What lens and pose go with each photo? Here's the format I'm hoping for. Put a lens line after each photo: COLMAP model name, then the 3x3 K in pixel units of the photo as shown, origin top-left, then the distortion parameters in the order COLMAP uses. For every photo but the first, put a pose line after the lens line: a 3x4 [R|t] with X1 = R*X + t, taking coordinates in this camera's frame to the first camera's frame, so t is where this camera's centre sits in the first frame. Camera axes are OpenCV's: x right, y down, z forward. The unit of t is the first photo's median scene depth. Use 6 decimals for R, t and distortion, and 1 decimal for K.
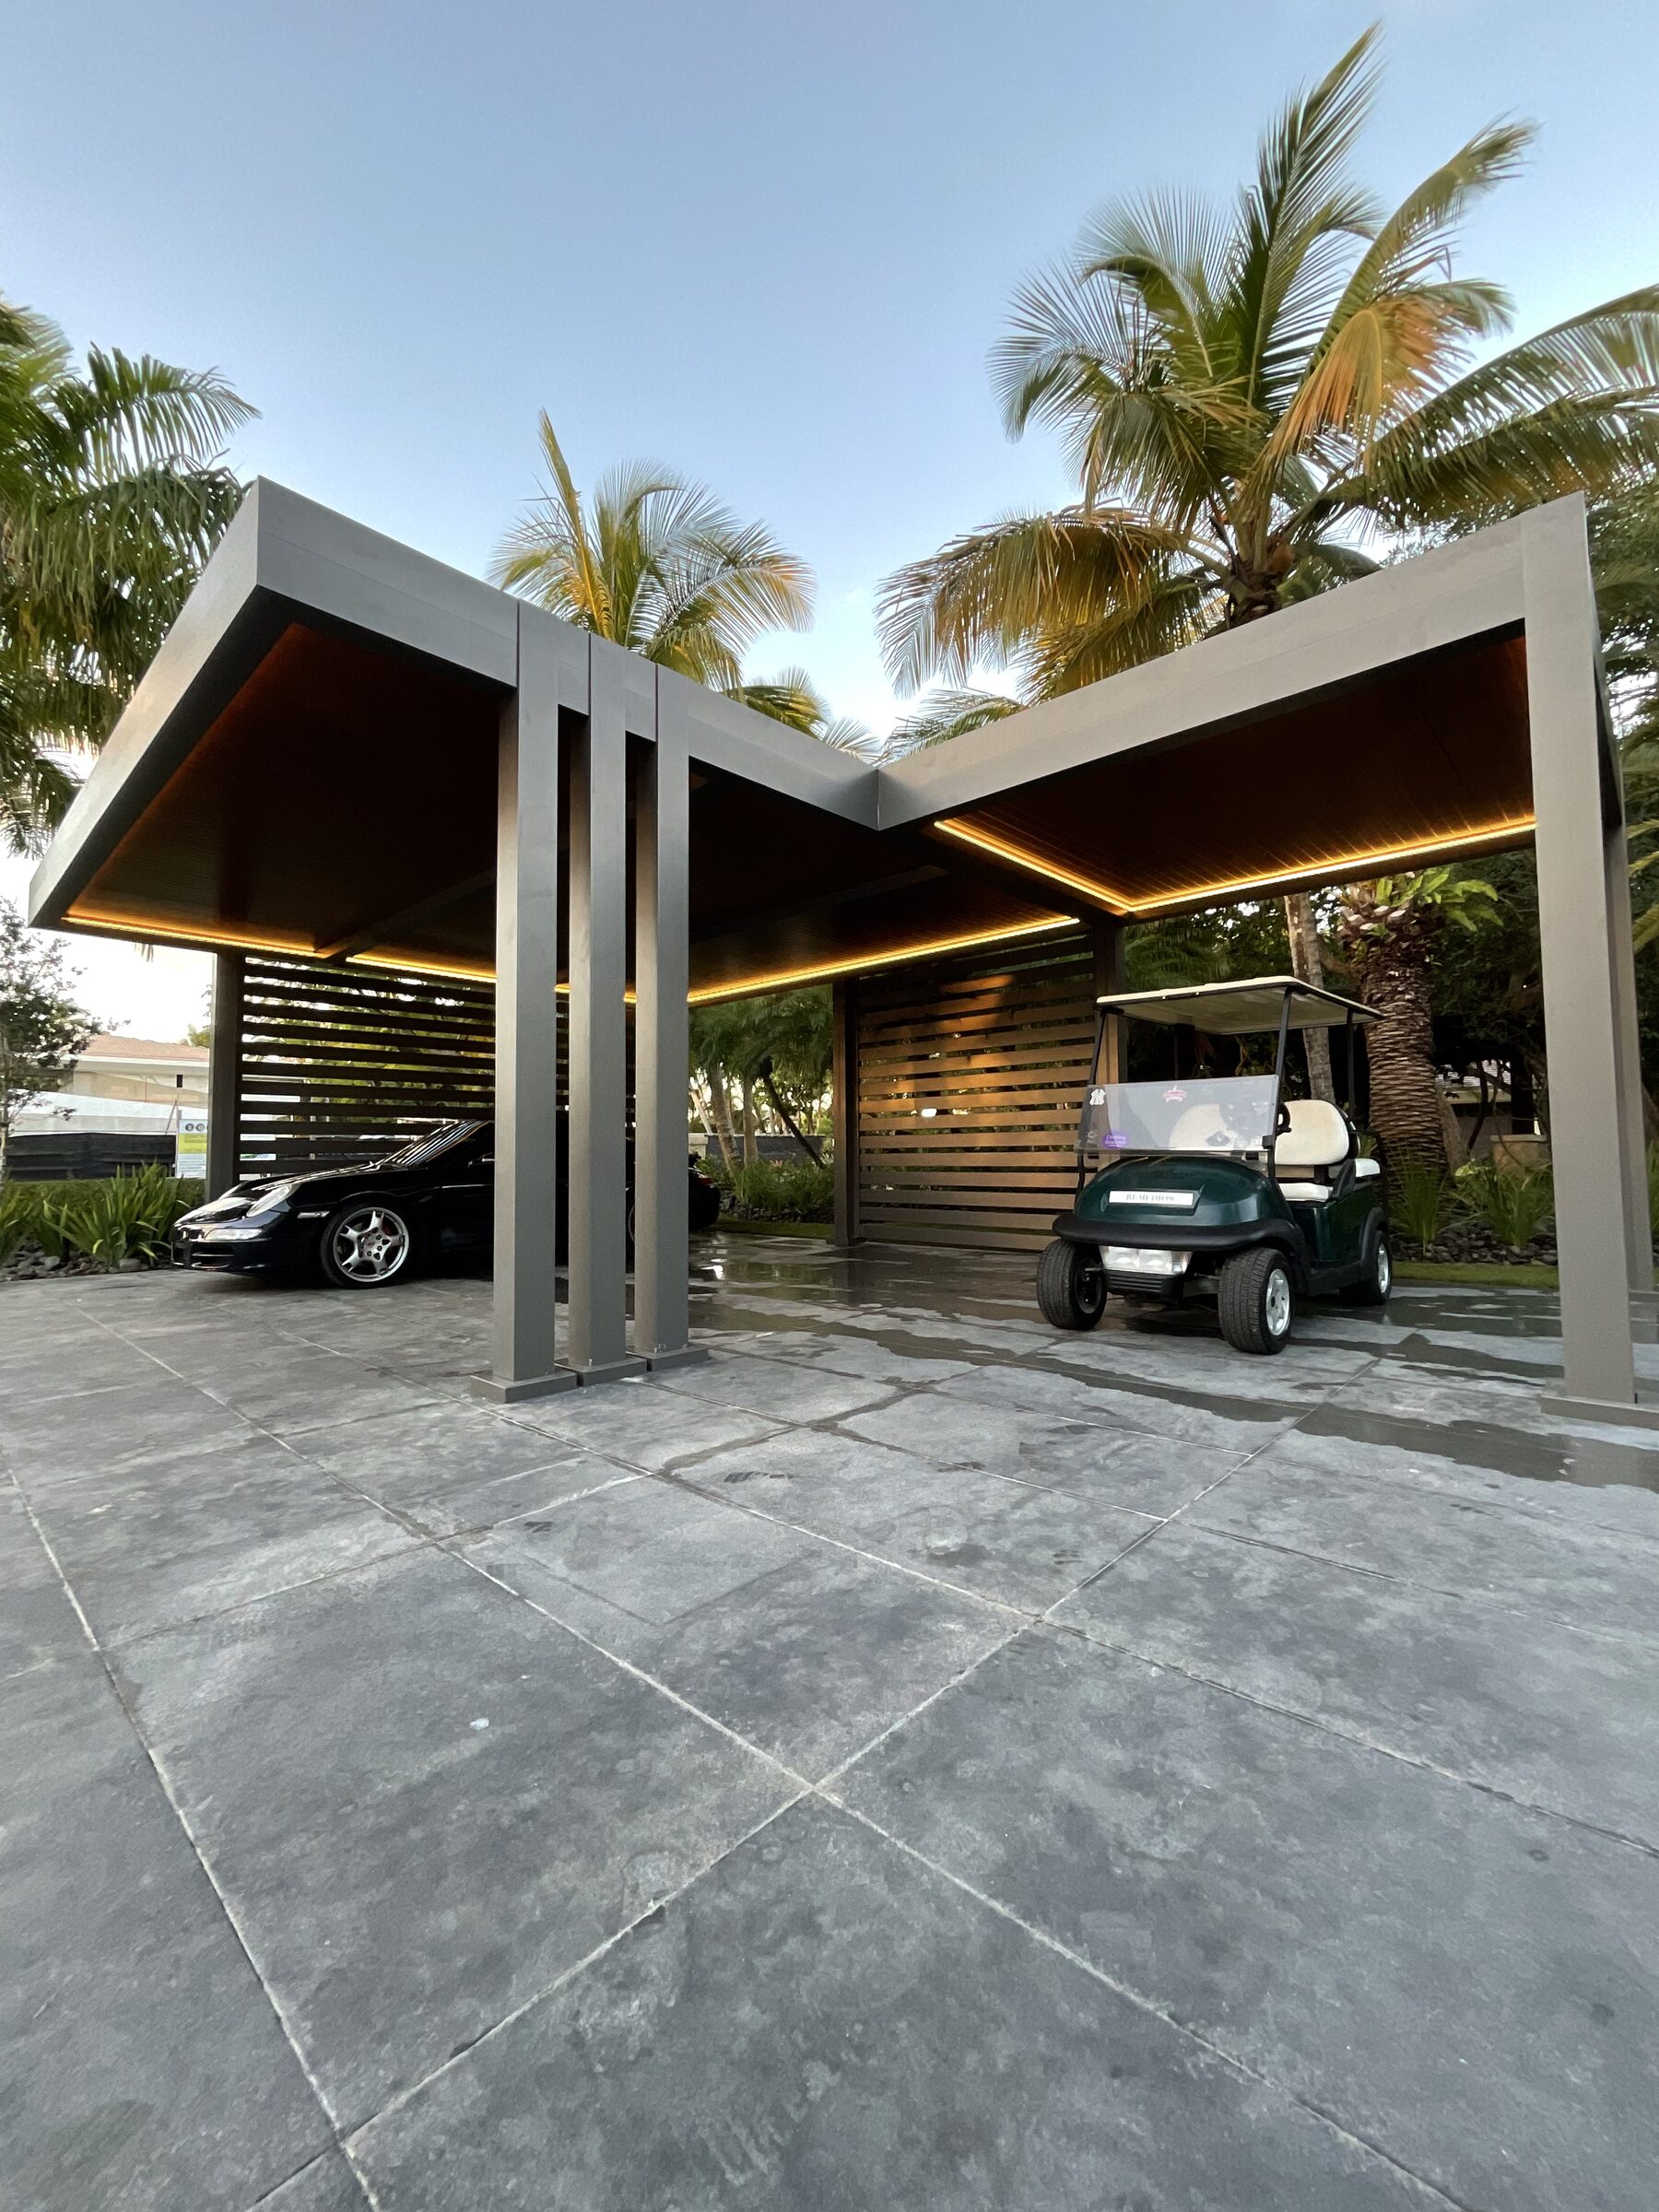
lens RADIAL K [[893.9, 0, 829.5], [0, 893.9, 1106.0], [0, 0, 1]] dist [-0.022178, 0.022843]
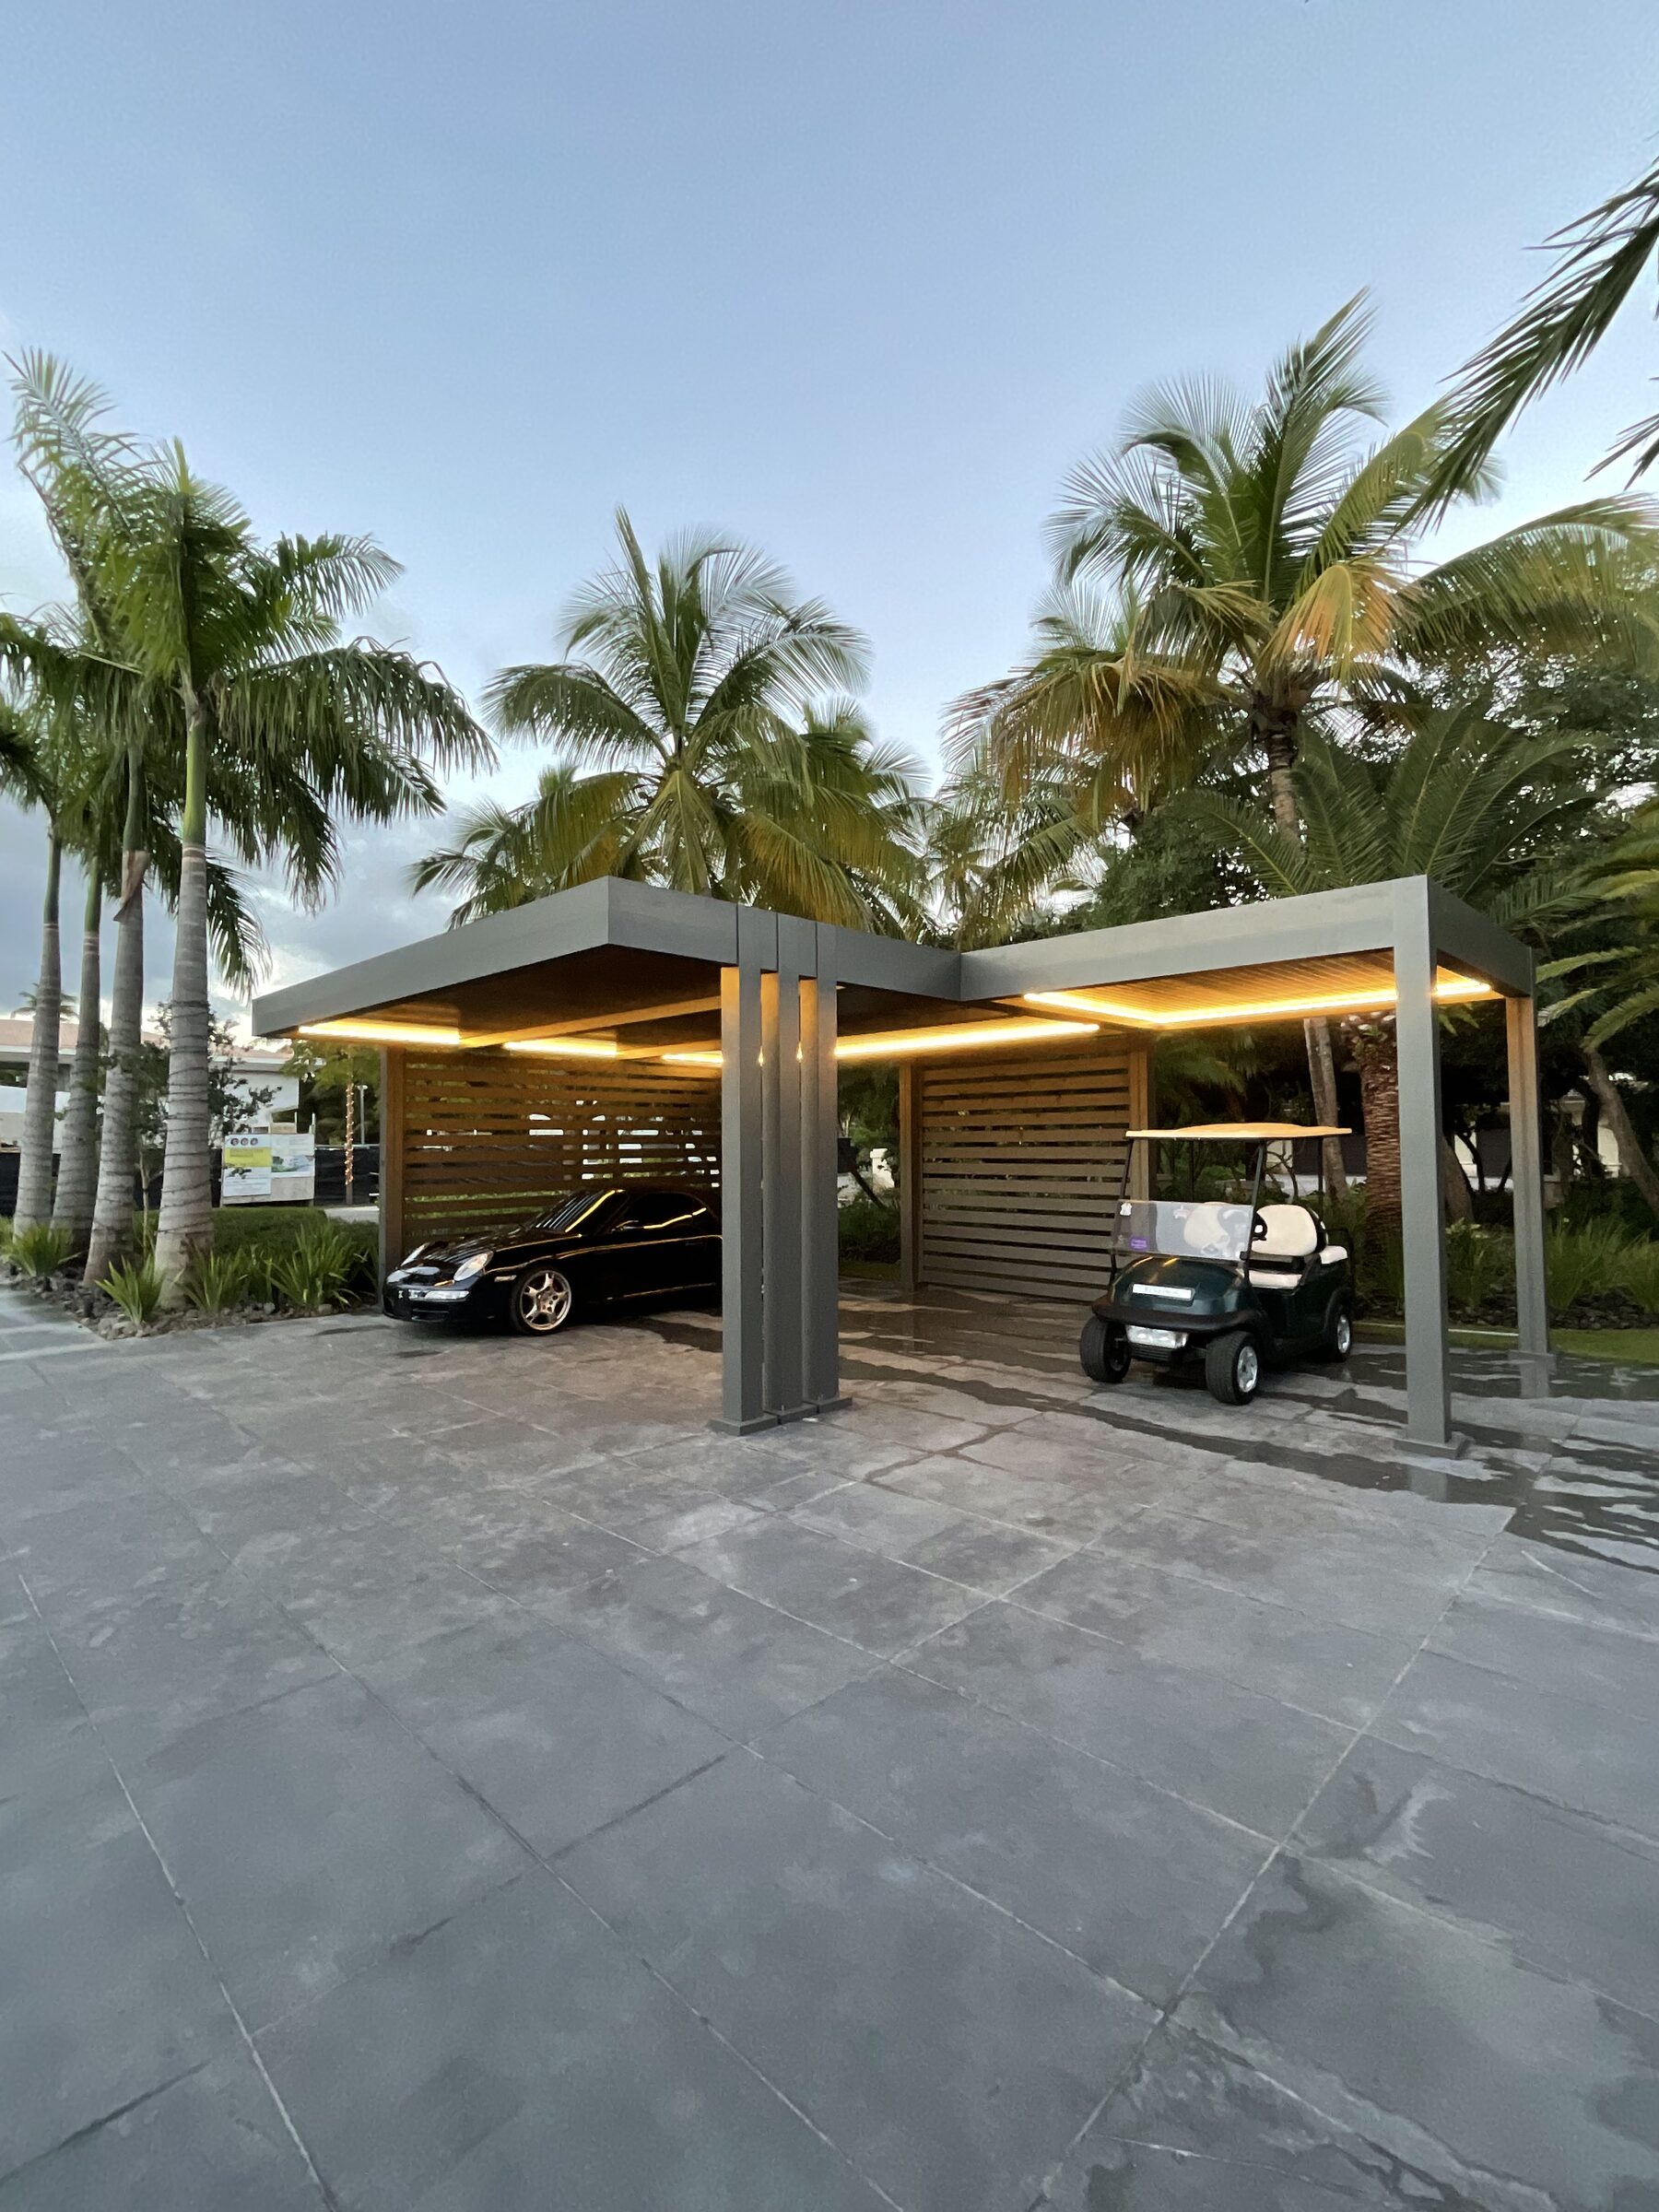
lens RADIAL K [[977.0, 0, 829.5], [0, 977.0, 1106.0], [0, 0, 1]] dist [-0.001863, -0.000447]
pose [[0.999796, 0.001132, -0.020162, -0.179387], [-0.000782, 0.999849, 0.017360, -0.289103], [0.020178, -0.017341, 0.999646, -0.734722]]
